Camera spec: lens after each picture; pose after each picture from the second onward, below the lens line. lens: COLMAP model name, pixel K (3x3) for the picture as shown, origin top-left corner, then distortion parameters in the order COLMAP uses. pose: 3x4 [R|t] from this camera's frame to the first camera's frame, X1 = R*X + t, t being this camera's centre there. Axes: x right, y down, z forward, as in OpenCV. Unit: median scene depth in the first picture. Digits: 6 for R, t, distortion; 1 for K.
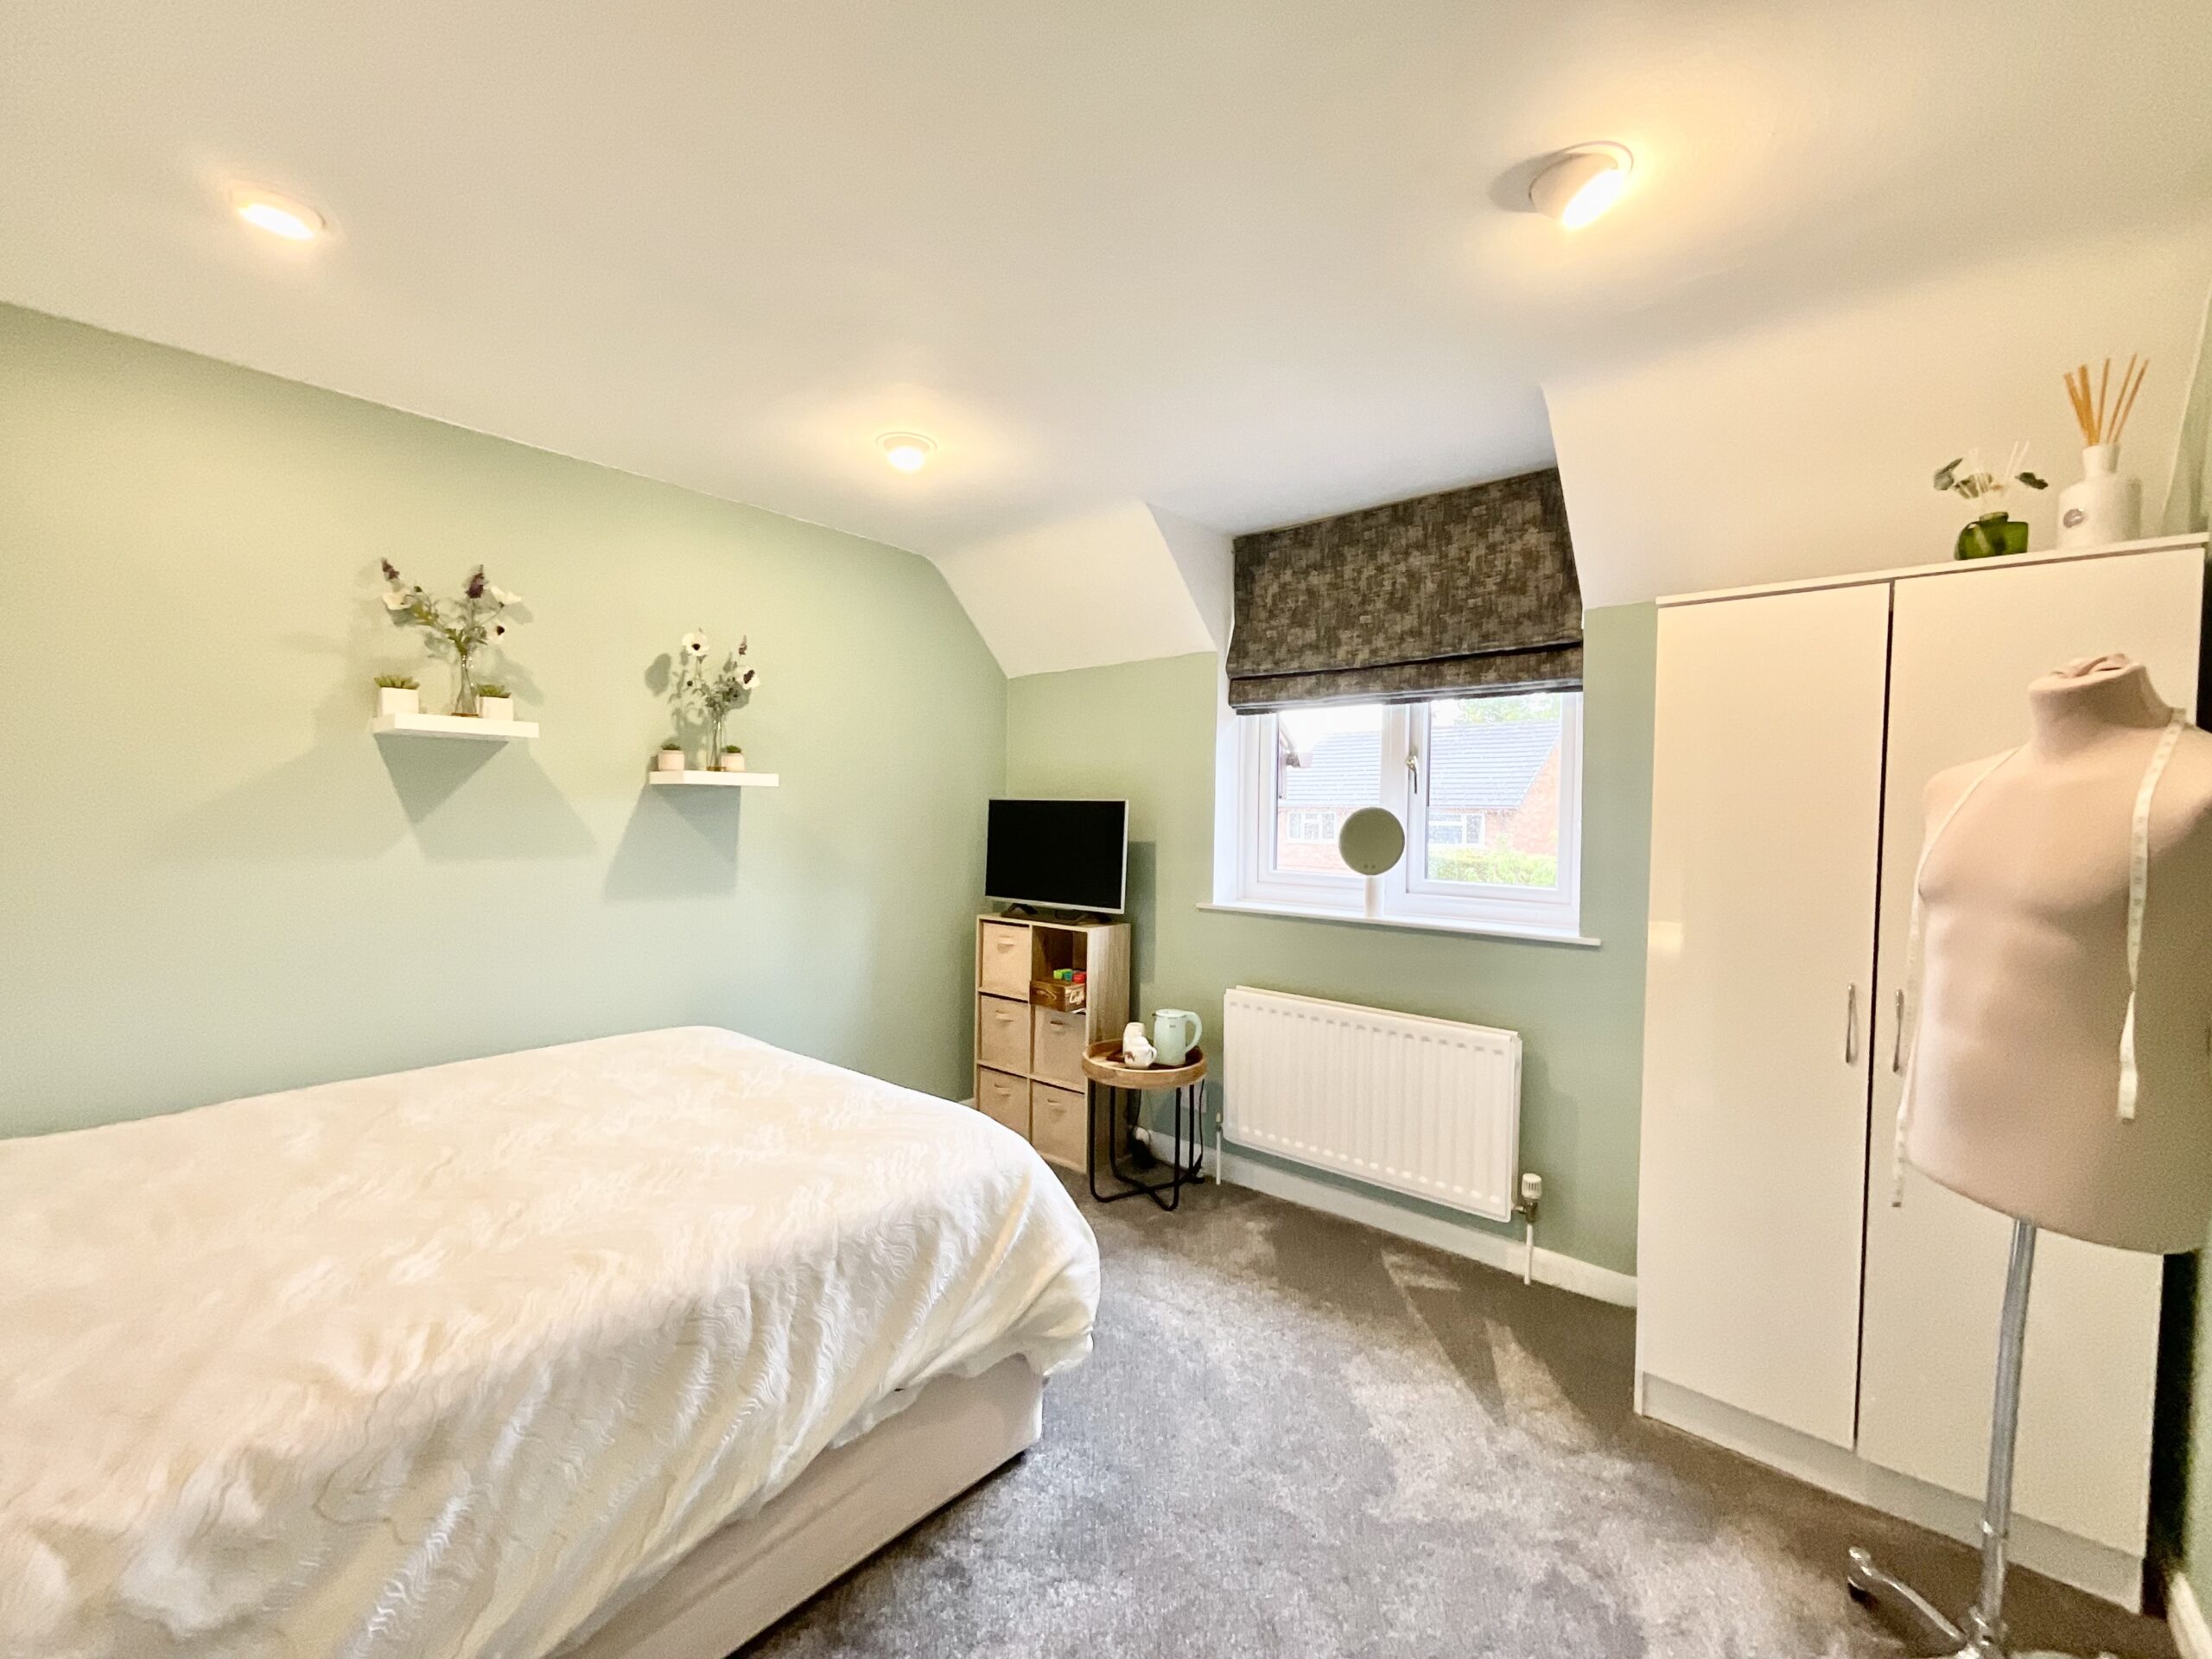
lens RADIAL K [[899.4, 0, 1106.0], [0, 899.4, 829.5], [0, 0, 1]] dist [-0.005999, -0.000242]
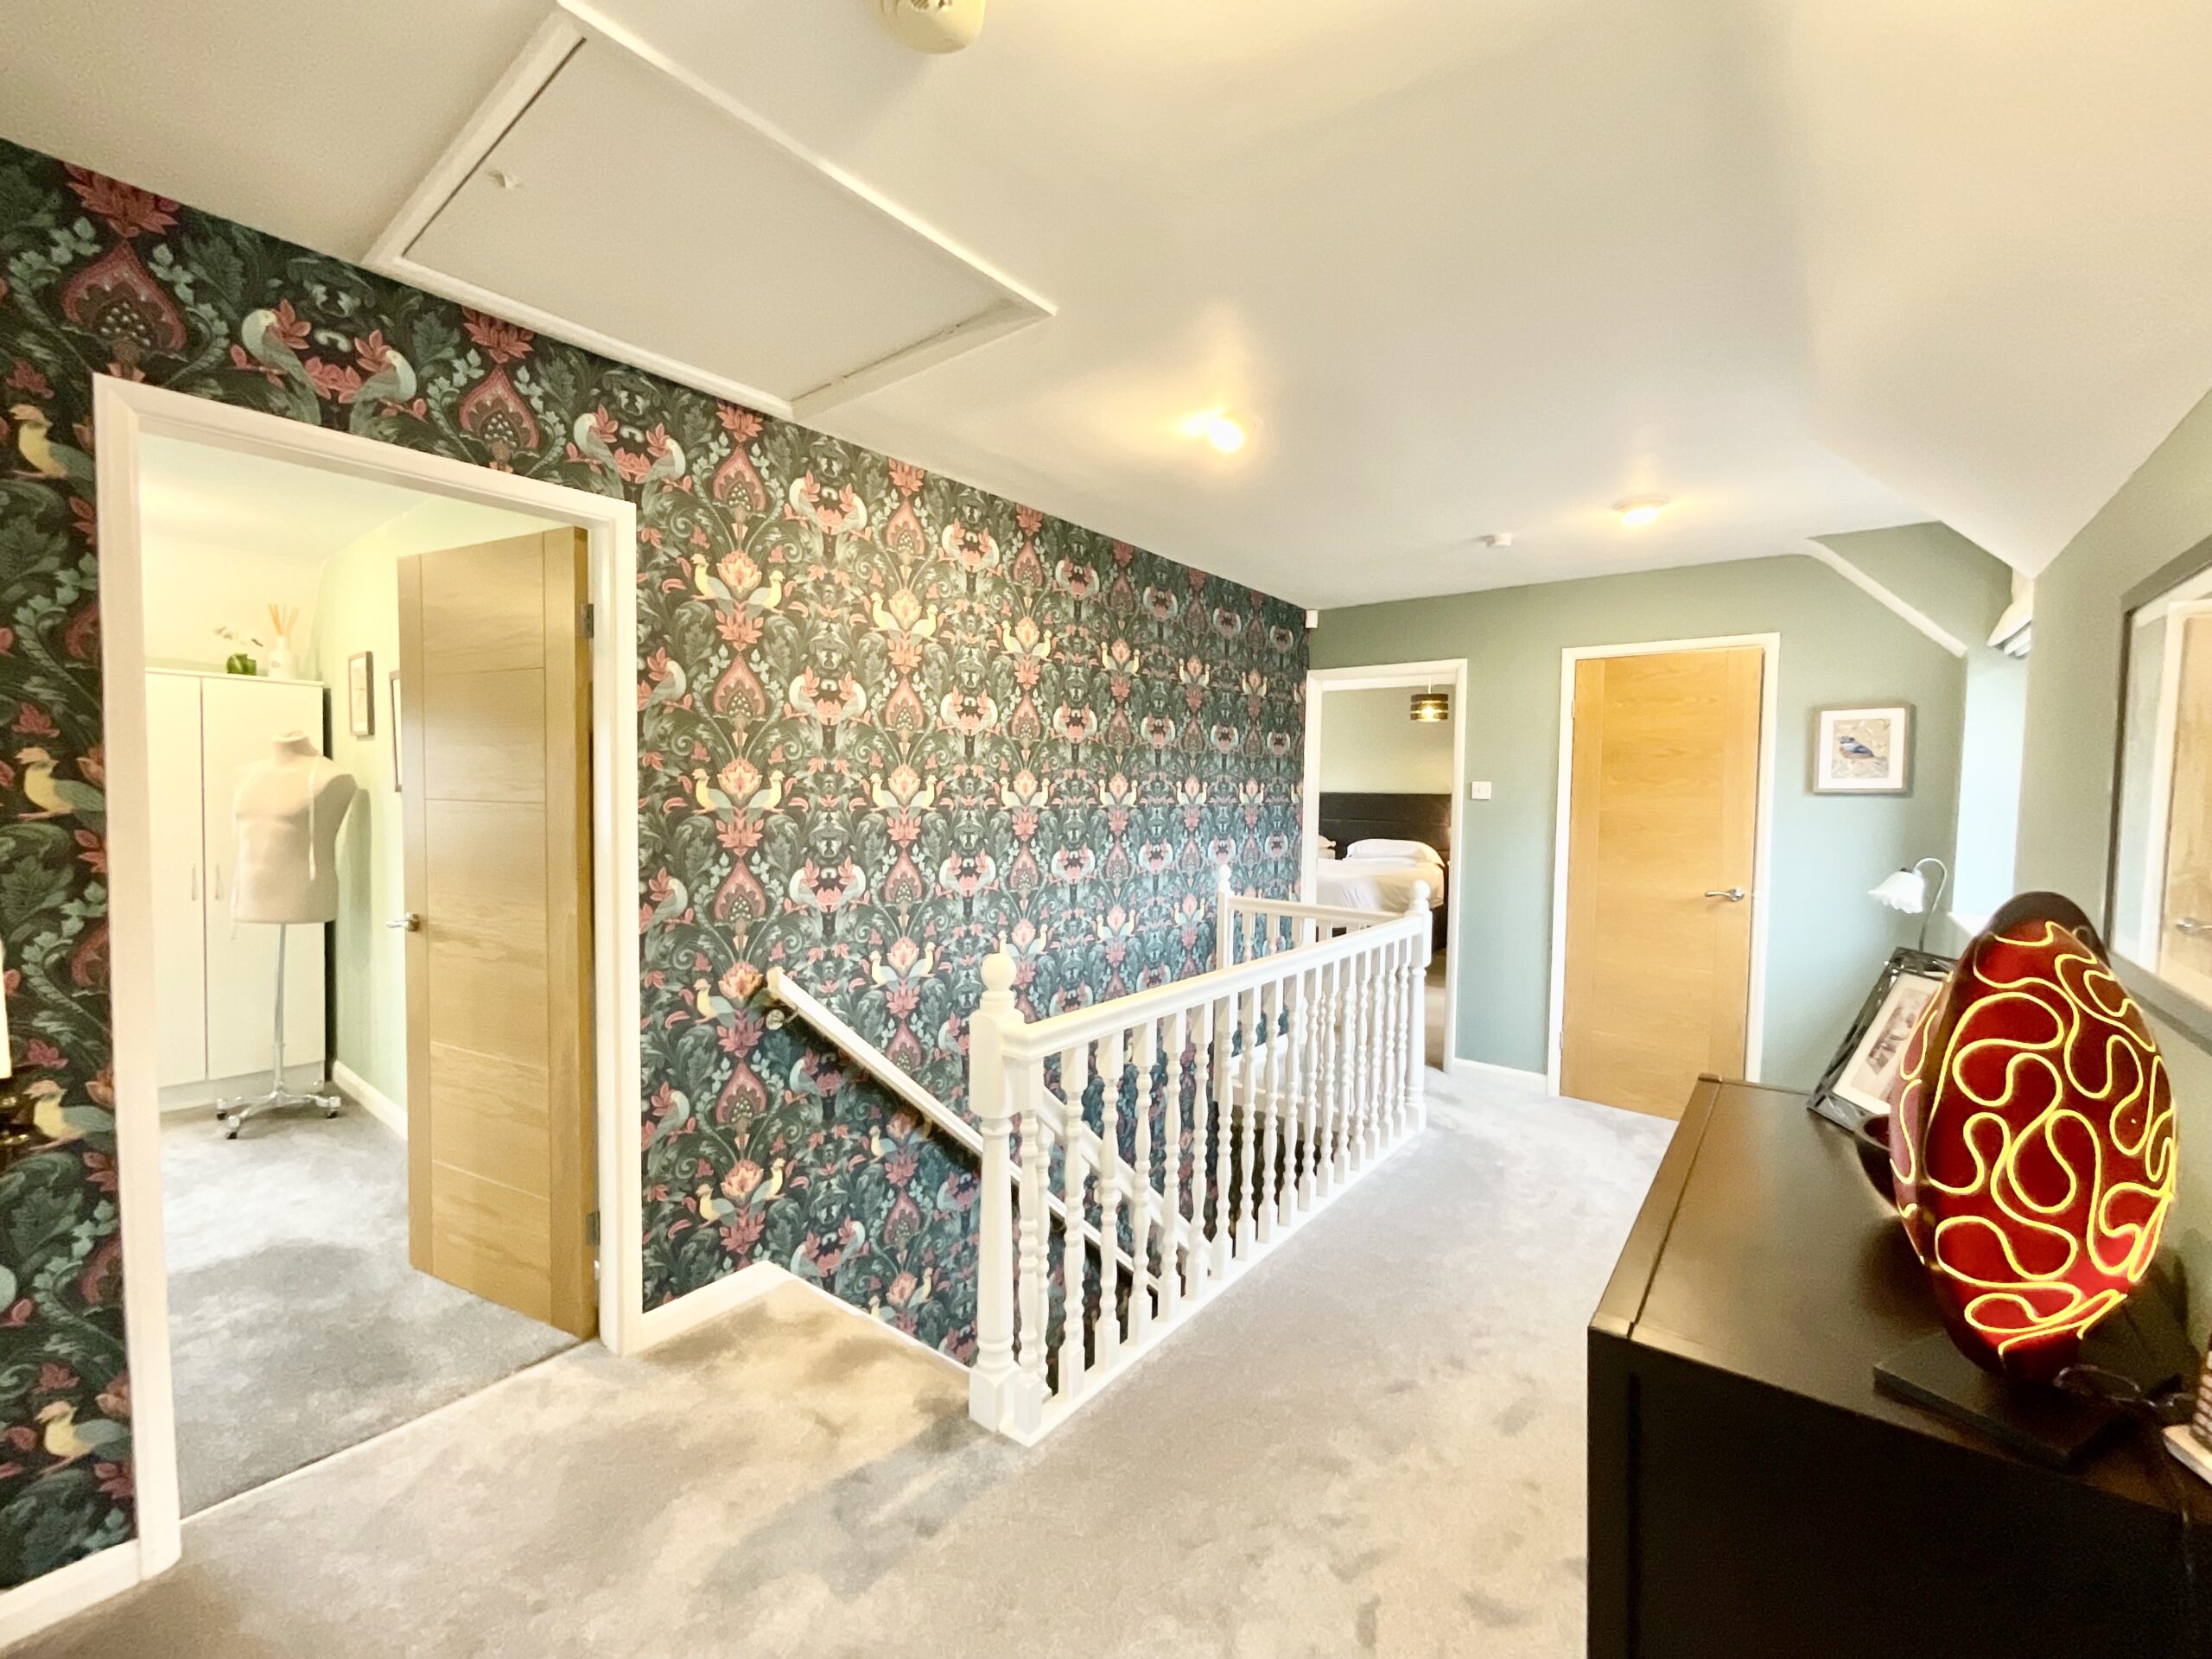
lens RADIAL K [[900.2, 0, 1103.1], [0, 900.2, 827.9], [0, 0, 1]] dist [0.001918, 0.000433]
pose [[-0.037014, -0.046509, 0.998232, -1.633832], [0.011615, 0.998829, 0.046967, 0.013387], [-0.999247, 0.013333, -0.036431, -1.288528]]
